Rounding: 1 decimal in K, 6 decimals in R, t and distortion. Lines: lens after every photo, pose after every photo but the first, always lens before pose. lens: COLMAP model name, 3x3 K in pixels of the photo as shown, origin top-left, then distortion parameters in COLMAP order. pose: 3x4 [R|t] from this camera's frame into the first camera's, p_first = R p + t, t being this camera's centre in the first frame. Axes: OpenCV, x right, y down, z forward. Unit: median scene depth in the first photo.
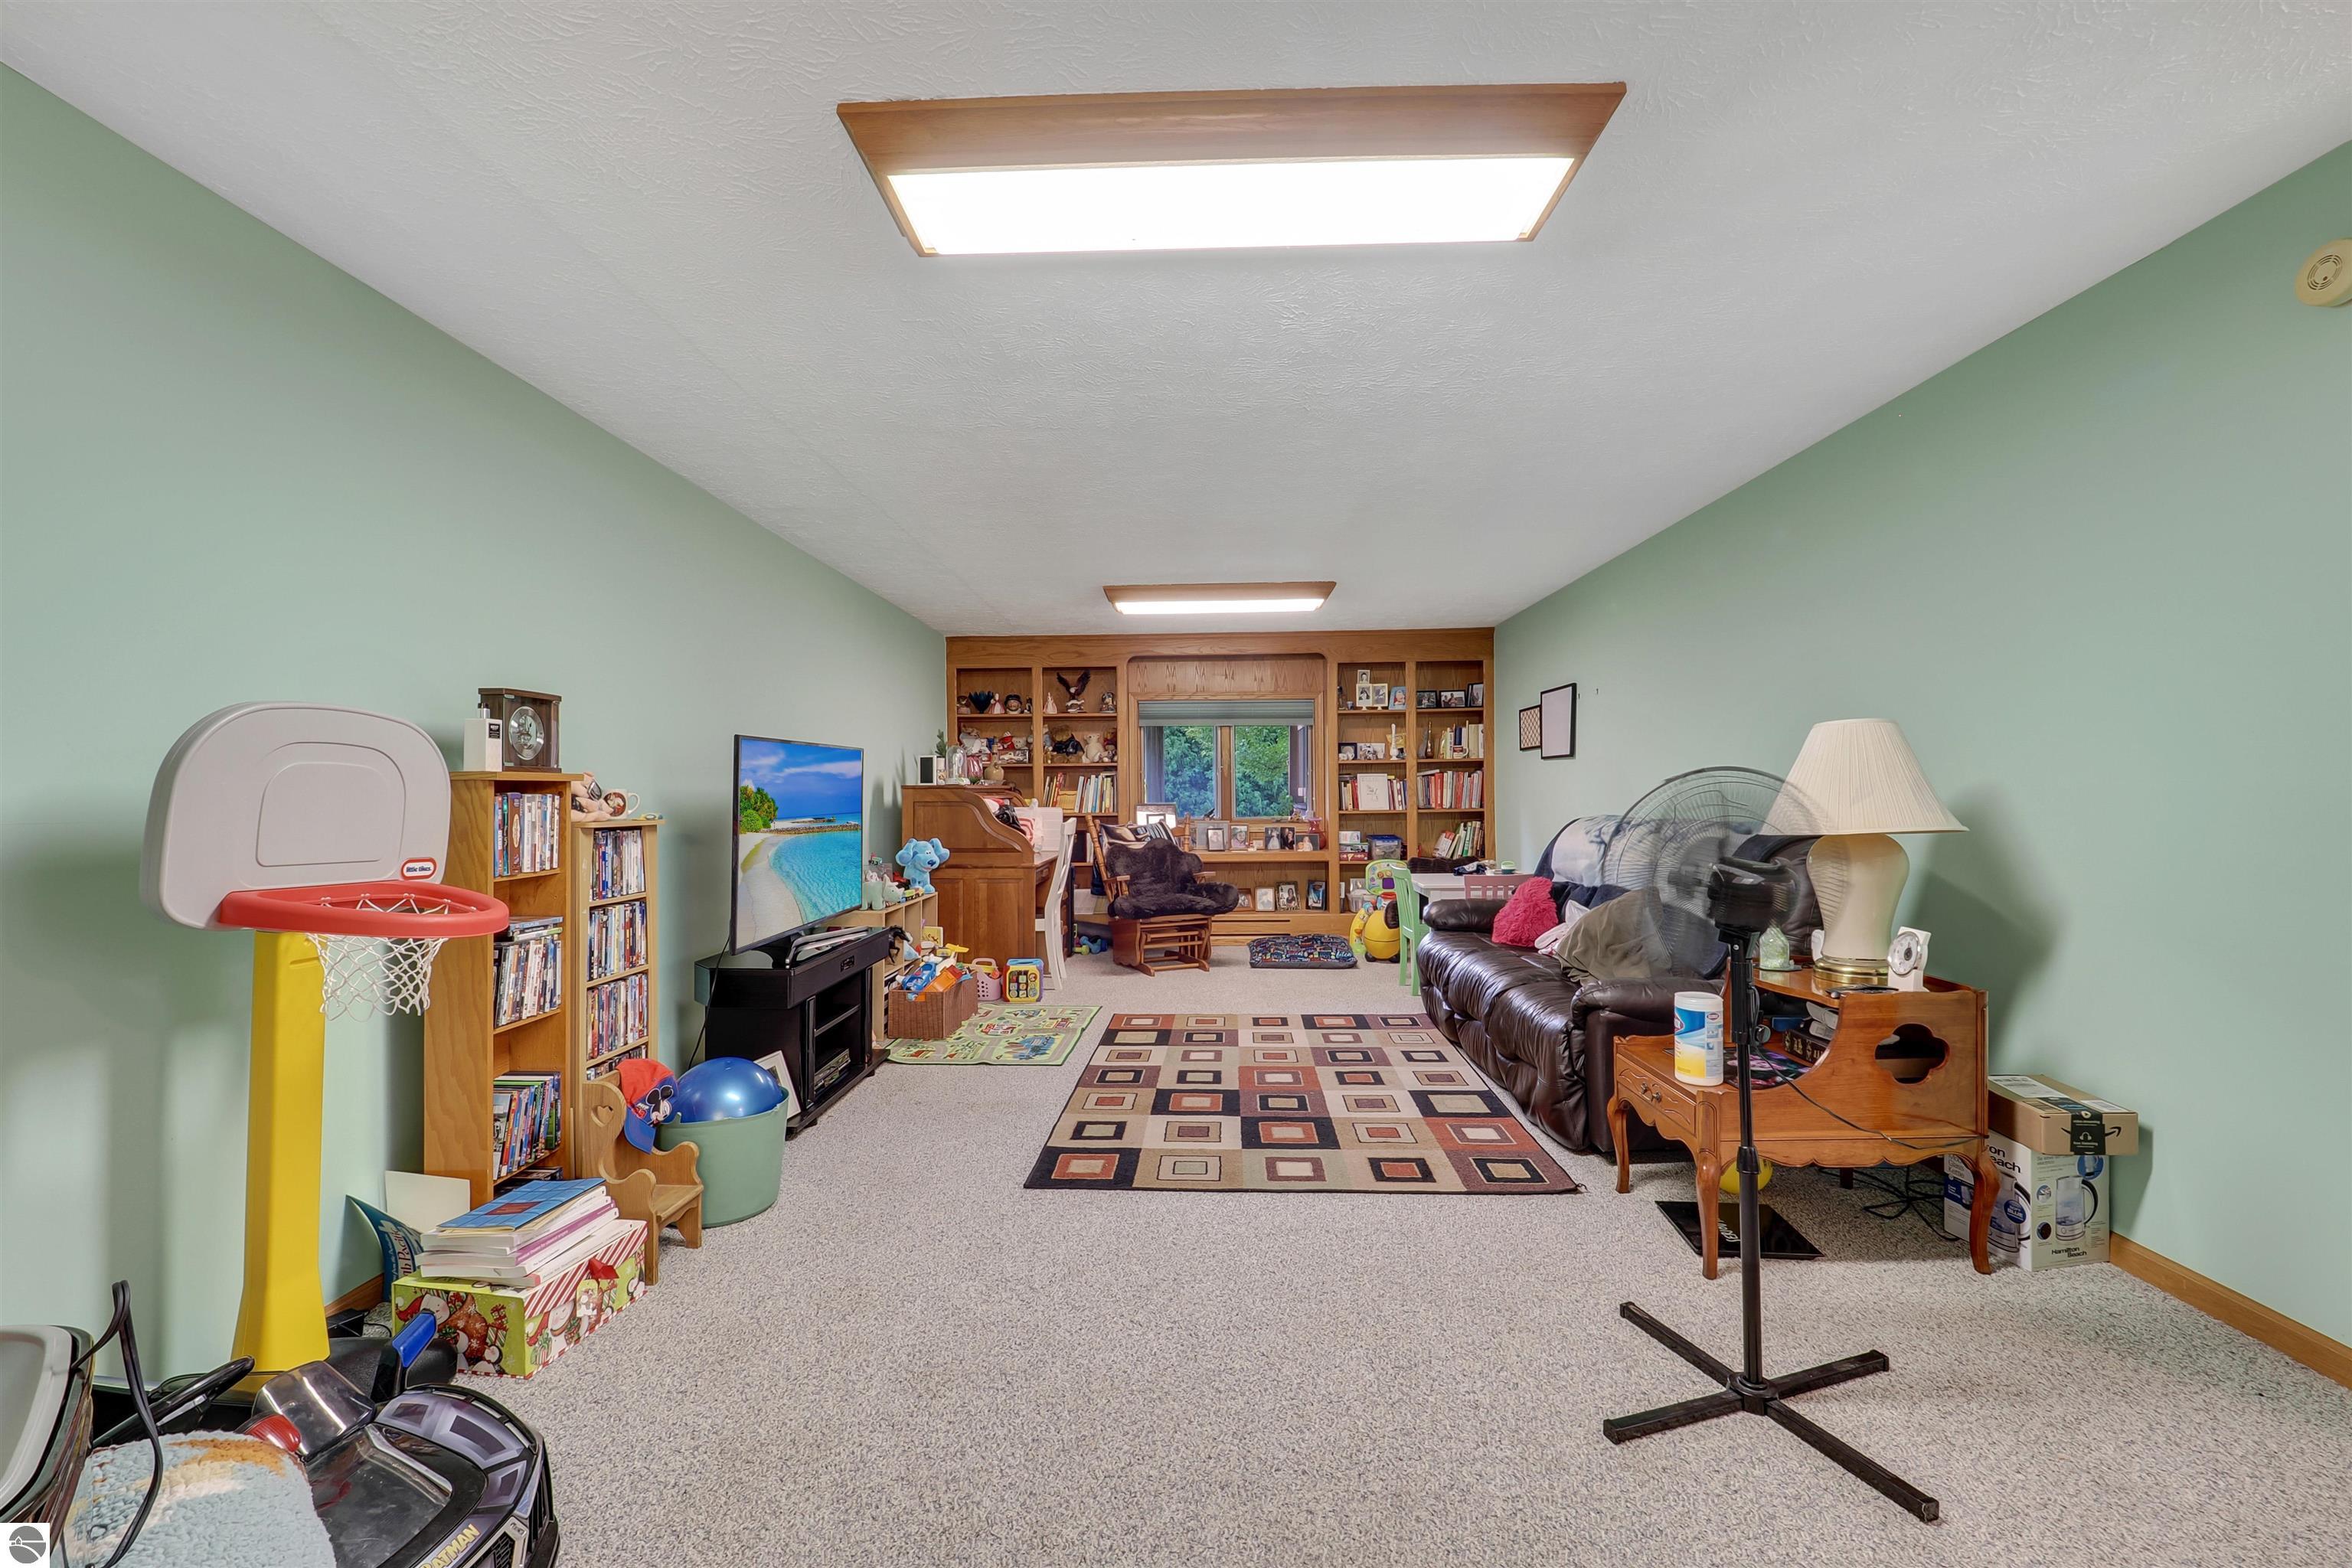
lens RADIAL K [[984.3, 0, 1181.2], [0, 984.3, 782.3], [0, 0, 1]] dist [0.000607, 0.000036]
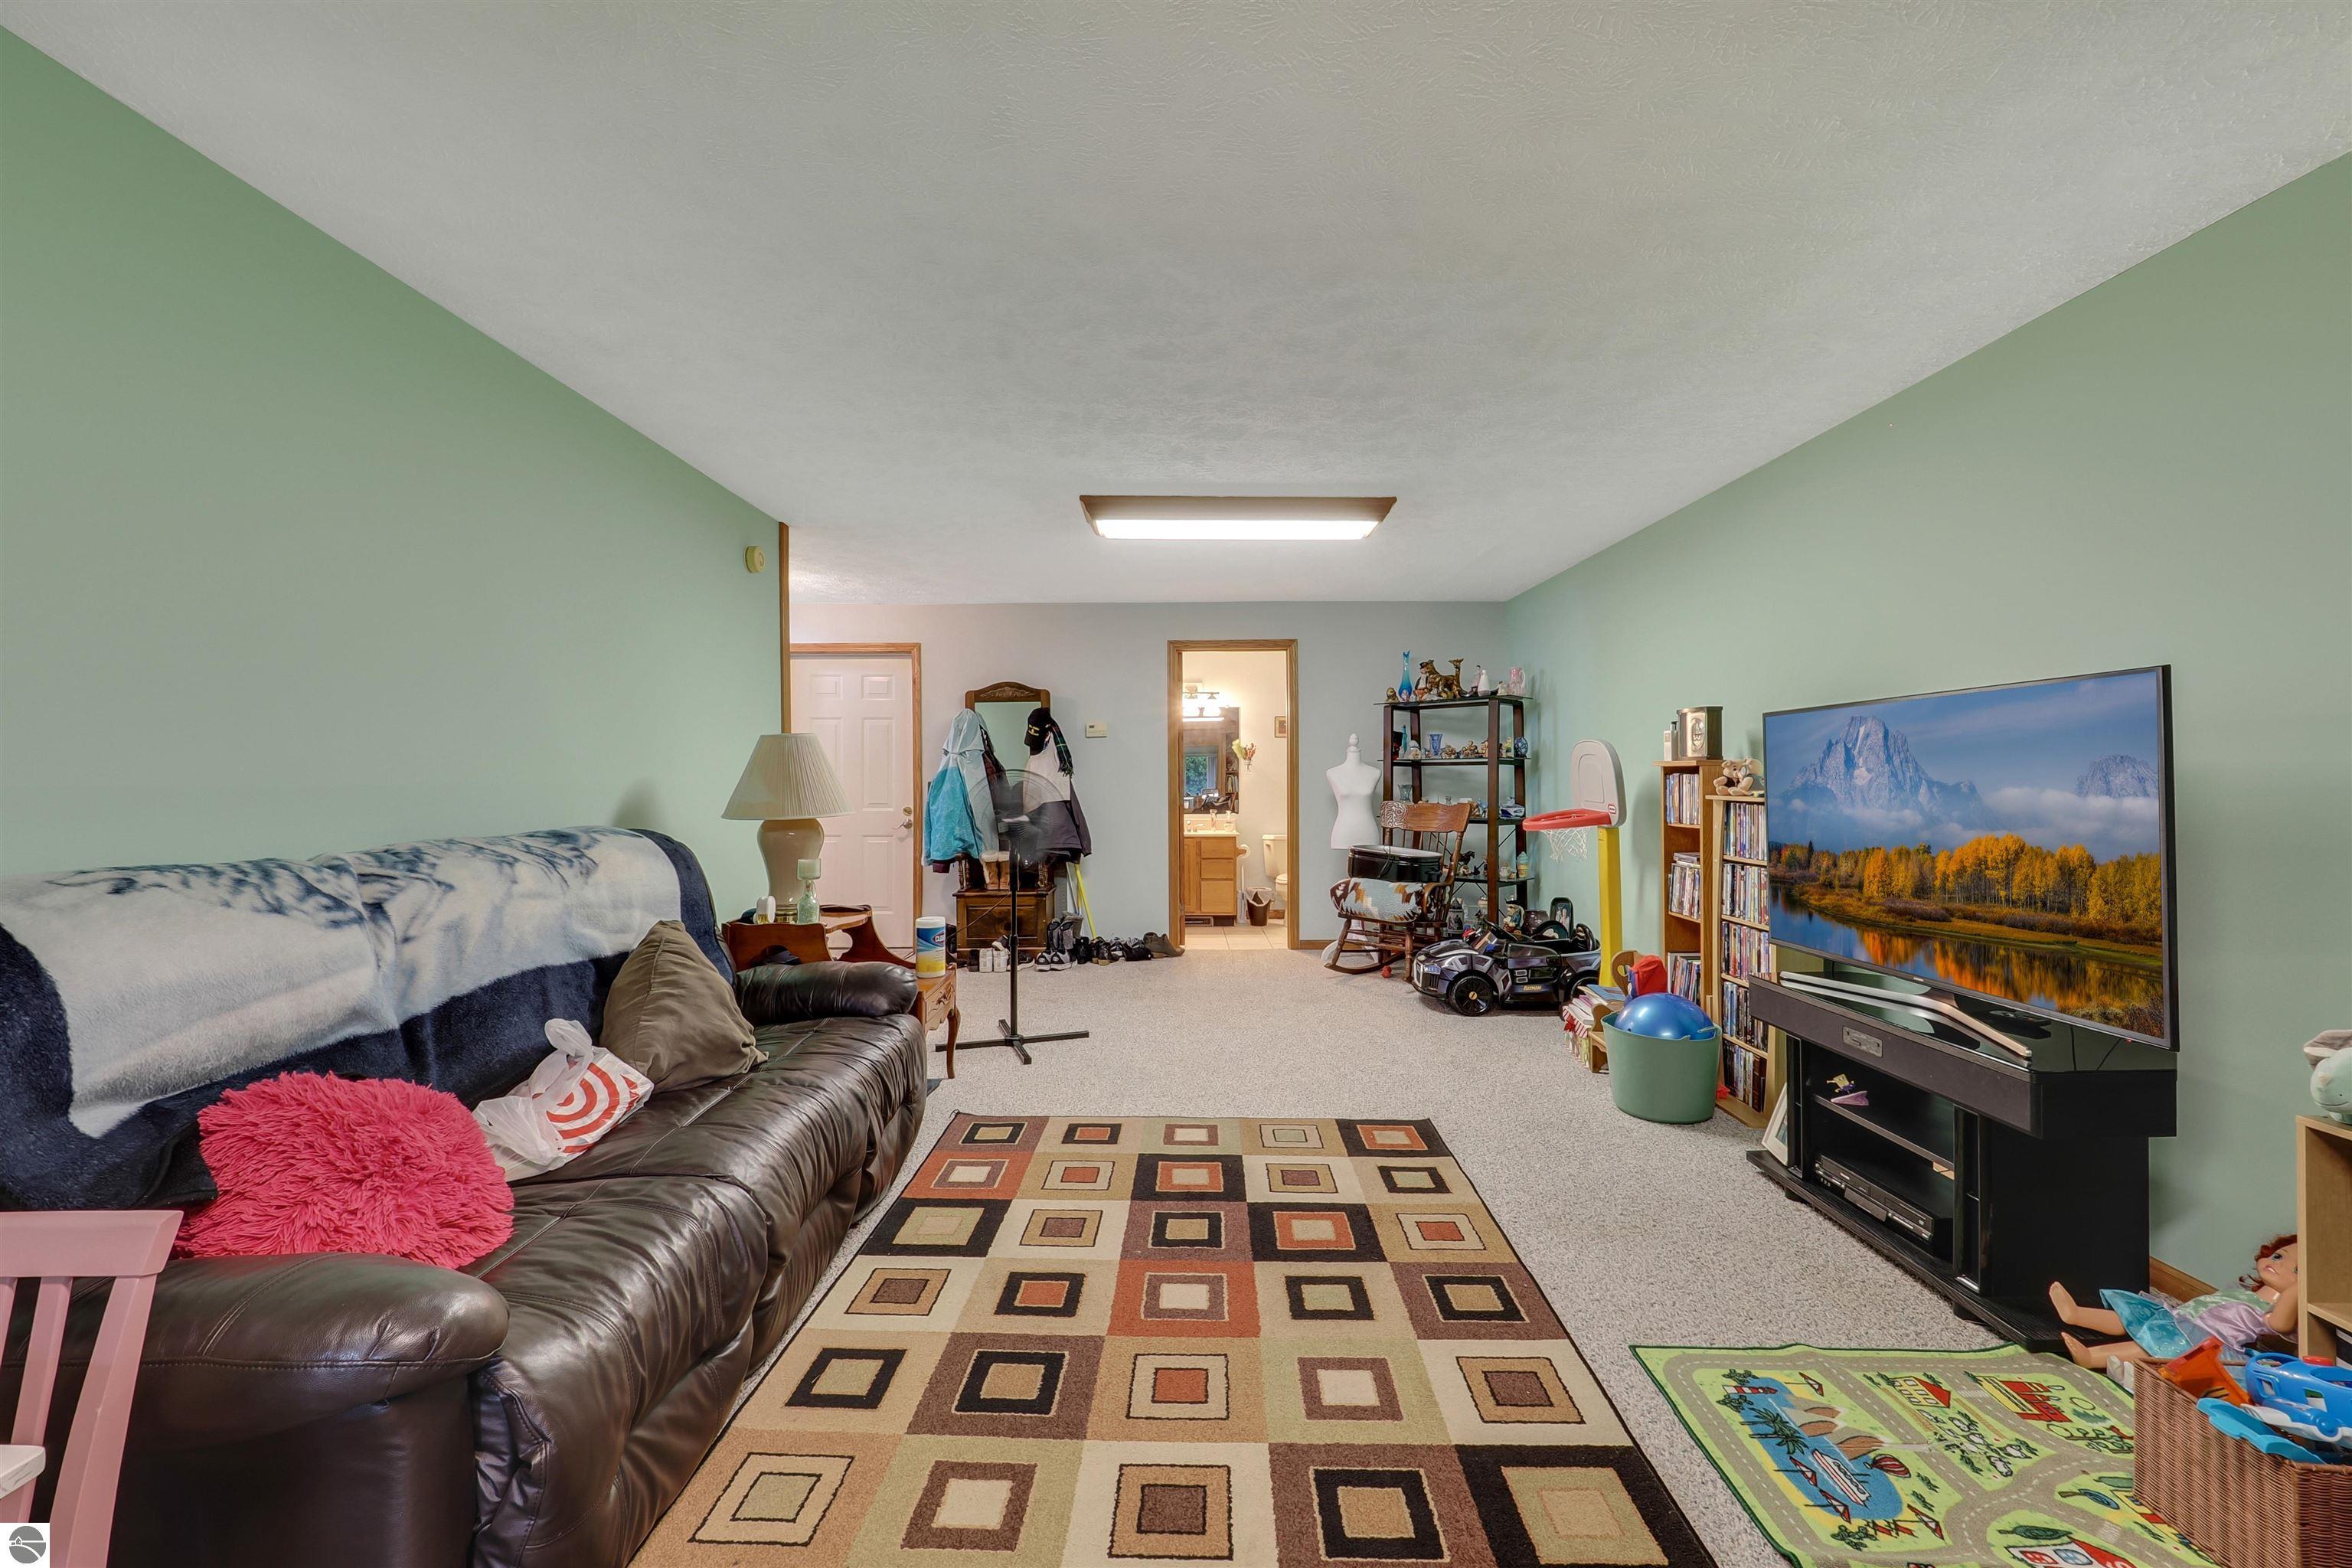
lens RADIAL K [[984.3, 0, 1172.8], [0, 984.3, 778.5], [0, 0, 1]] dist [0.000607, 0.000036]
pose [[-0.999820, 0.012198, -0.014551, 0.134894], [0.012340, 0.999876, -0.009762, 0.017382], [0.014430, -0.009940, -0.999846, 1.910256]]
